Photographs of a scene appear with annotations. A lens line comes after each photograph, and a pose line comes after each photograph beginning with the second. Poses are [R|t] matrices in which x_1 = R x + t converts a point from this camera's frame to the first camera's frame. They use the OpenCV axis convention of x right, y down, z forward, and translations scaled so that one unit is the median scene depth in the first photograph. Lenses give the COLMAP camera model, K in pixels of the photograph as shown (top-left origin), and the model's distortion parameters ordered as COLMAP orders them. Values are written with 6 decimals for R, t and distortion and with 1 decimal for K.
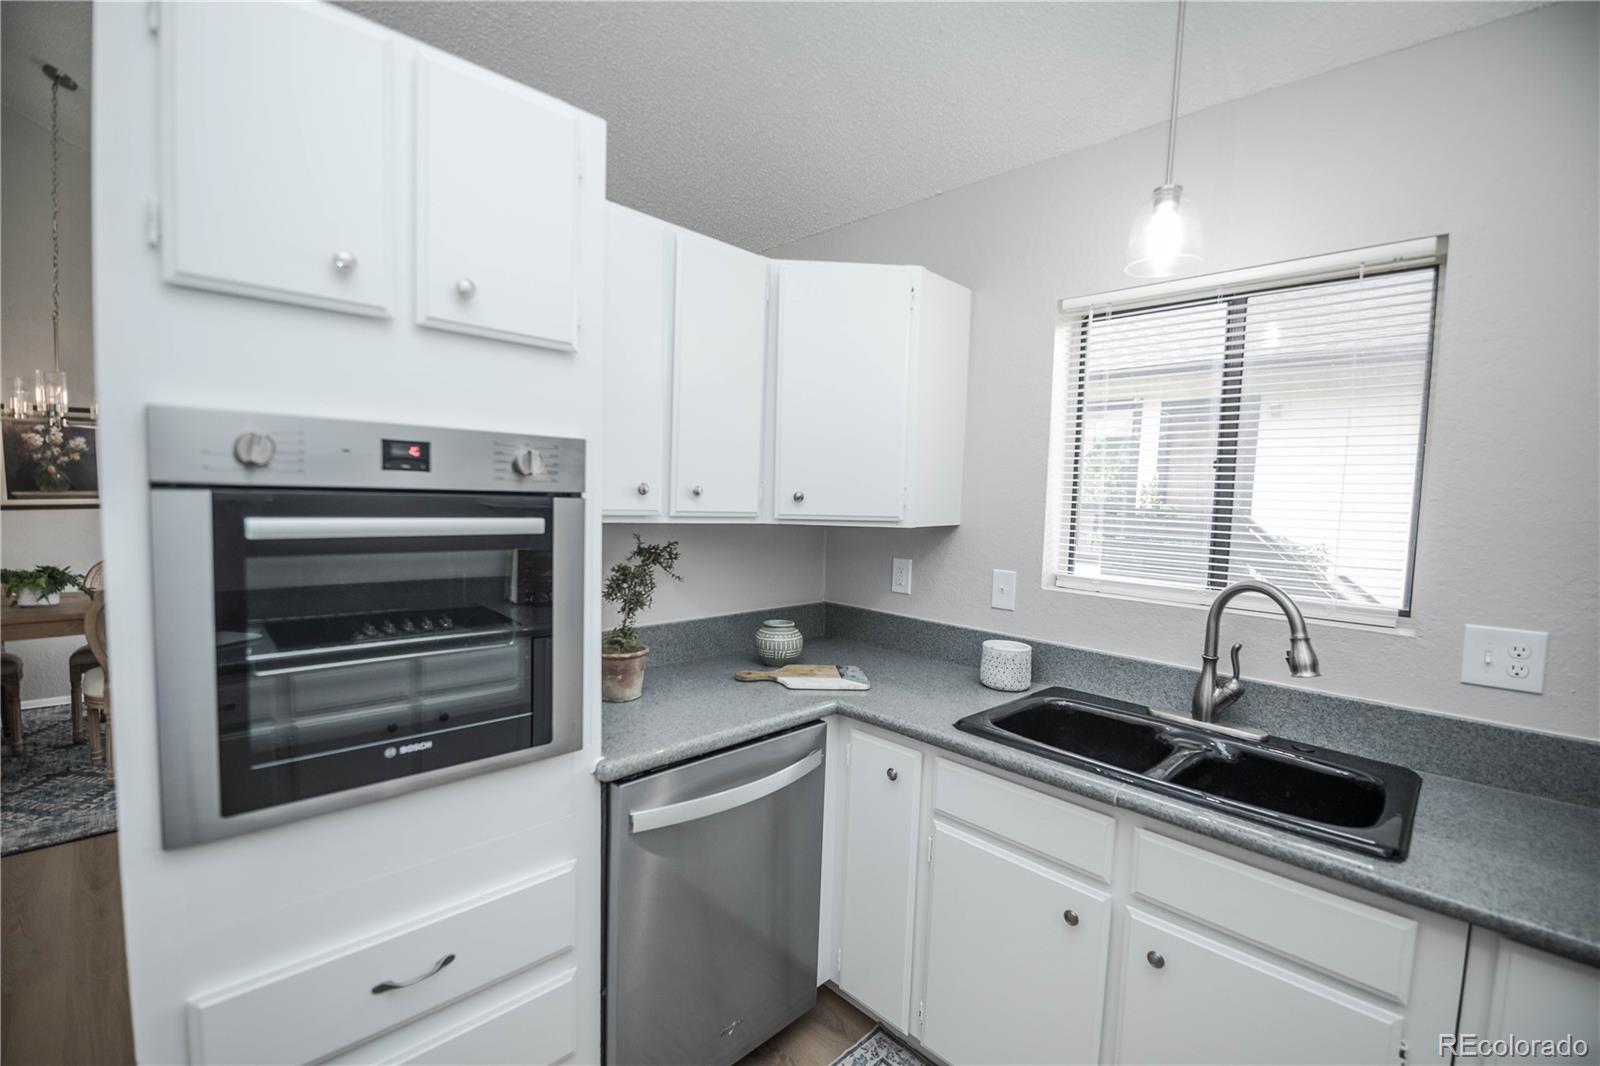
lens RADIAL K [[688.7, 0, 810.5], [0, 688.7, 542.4], [0, 0, 1]] dist [-0.005887, -0.007987]
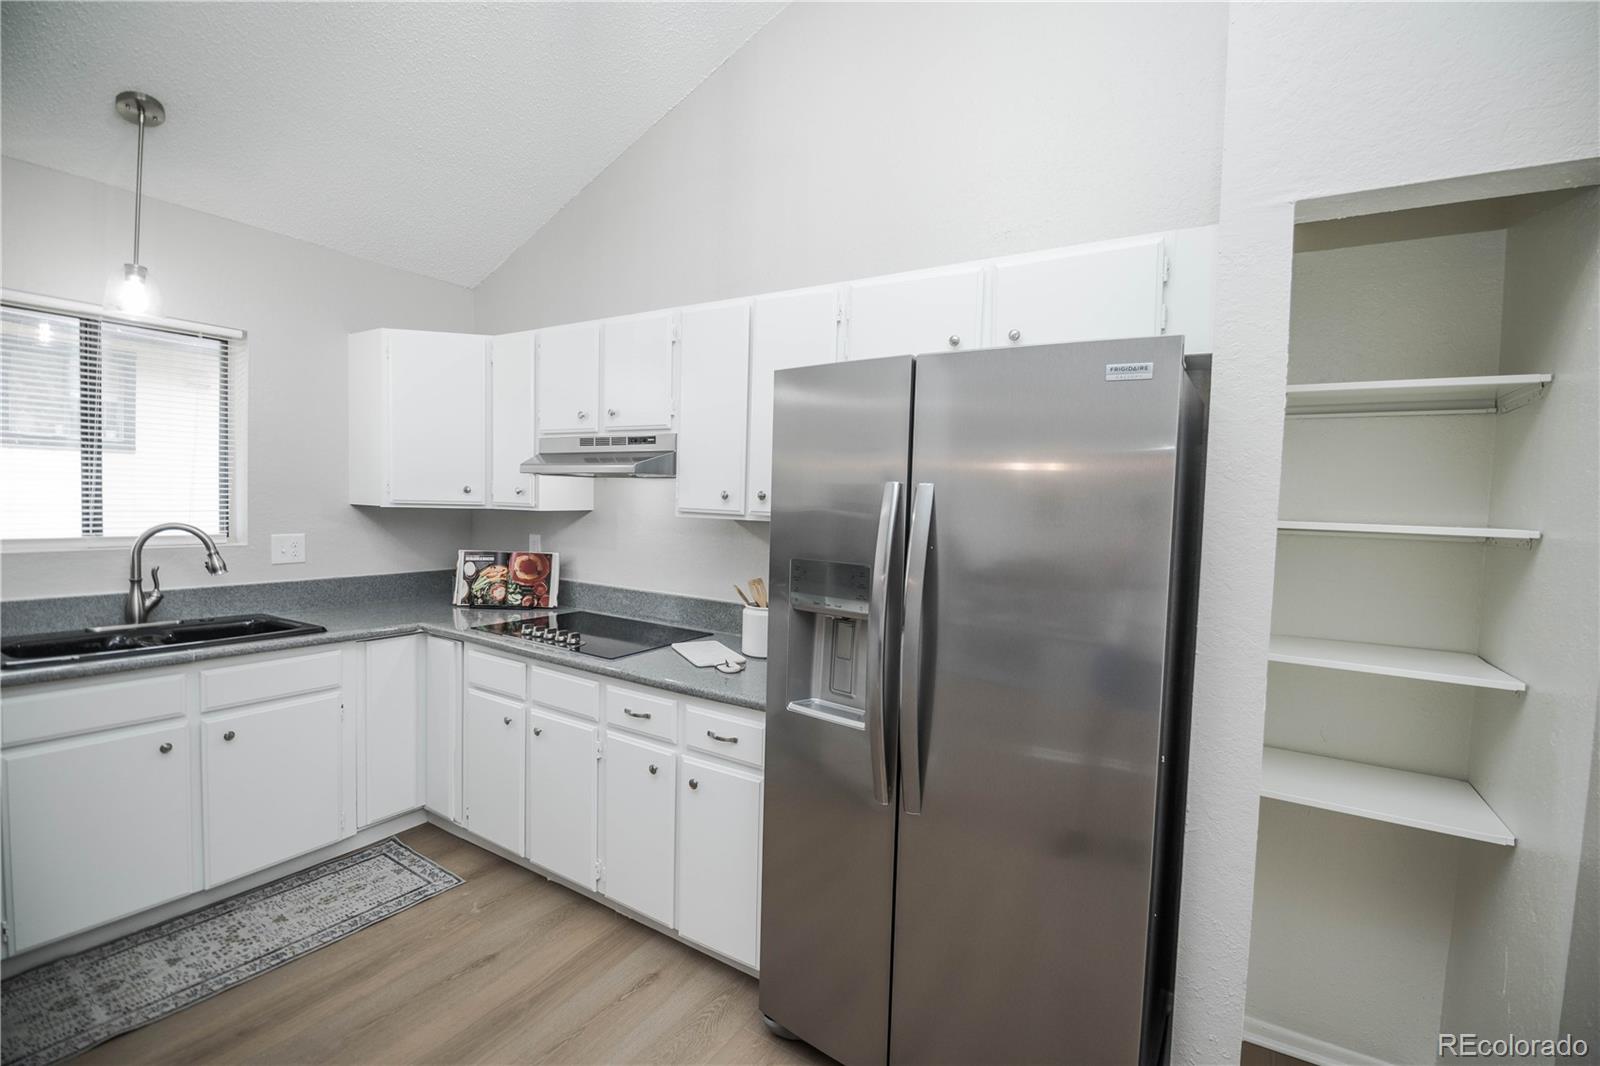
lens RADIAL K [[688.7, 0, 811.6], [0, 688.7, 530.1], [0, 0, 1]] dist [-0.005887, -0.007987]
pose [[-0.230201, -0.087028, 0.969244, -1.175414], [0.023503, 0.995205, 0.094941, -0.041642], [-0.972859, 0.044636, -0.227052, -0.072380]]
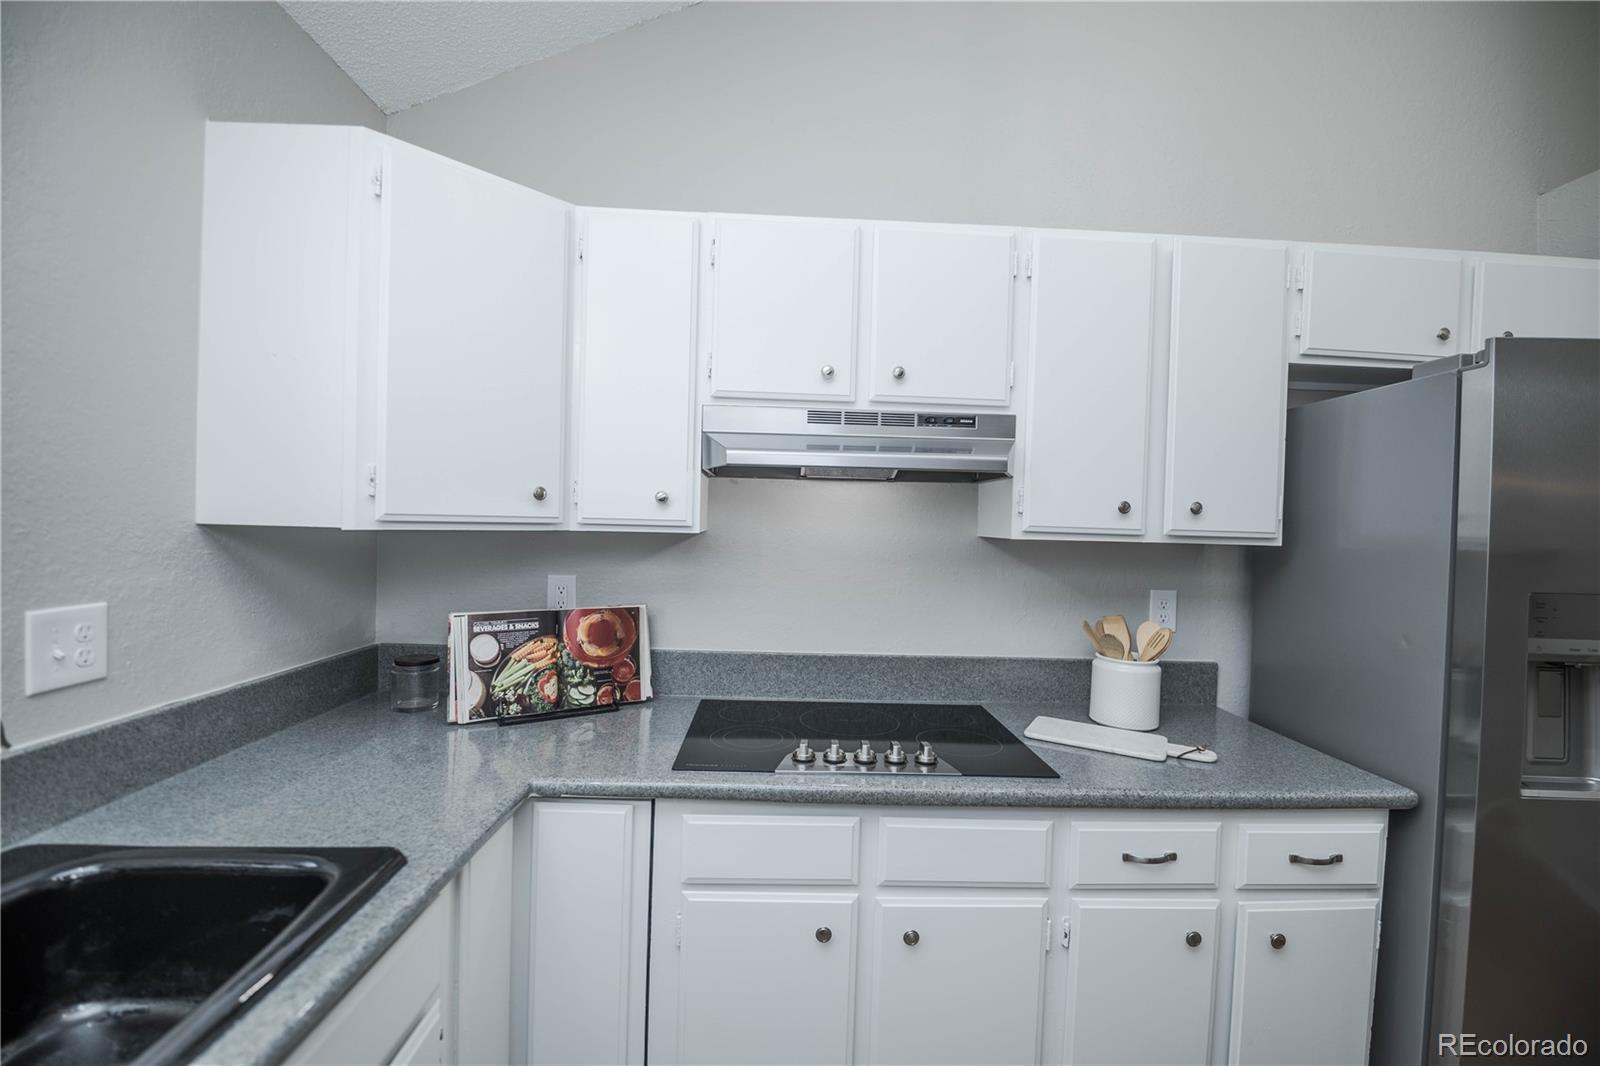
lens RADIAL K [[688.7, 0, 809.1], [0, 688.7, 531.1], [0, 0, 1]] dist [-0.005887, -0.007987]
pose [[-0.727566, -0.061319, 0.683292, -0.078095], [-0.009659, 0.996814, 0.079170, -0.022648], [-0.685970, 0.051001, -0.725840, 0.831348]]
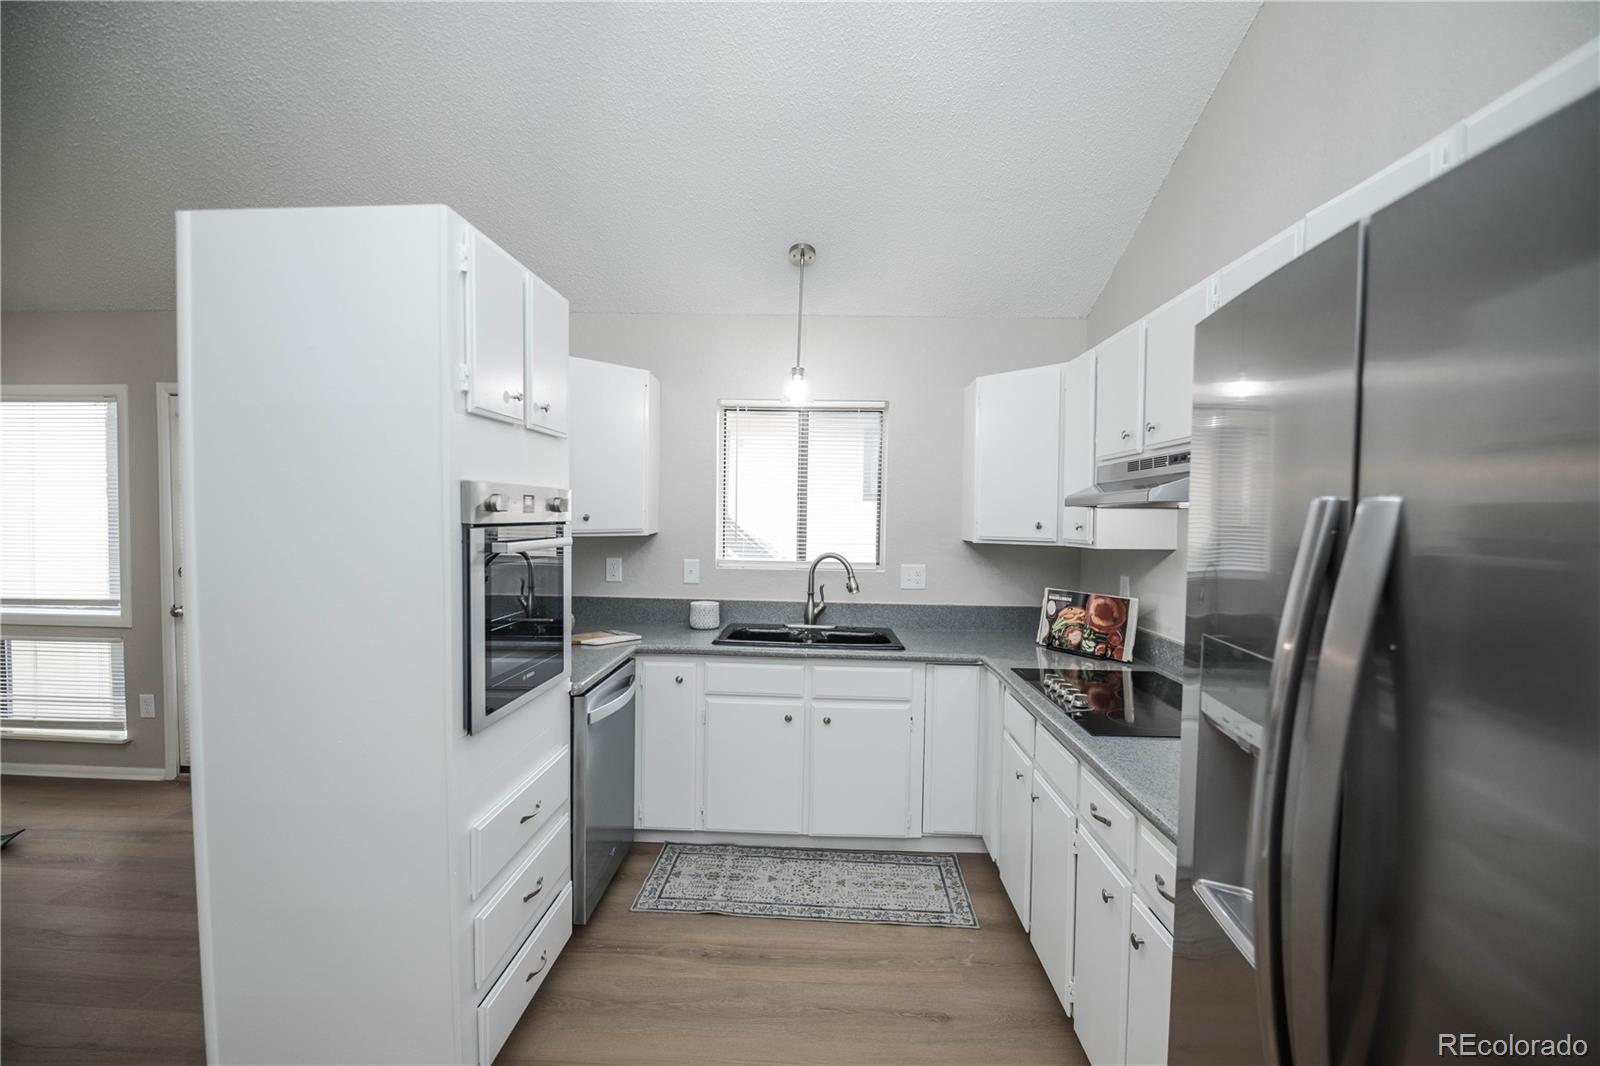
lens RADIAL K [[688.7, 0, 806.3], [0, 688.7, 540.9], [0, 0, 1]] dist [-0.005887, -0.007987]
pose [[0.729002, -0.047338, 0.682873, -0.832583], [0.053145, 0.998509, 0.012484, -0.011444], [-0.682446, 0.027190, 0.730430, -0.490633]]
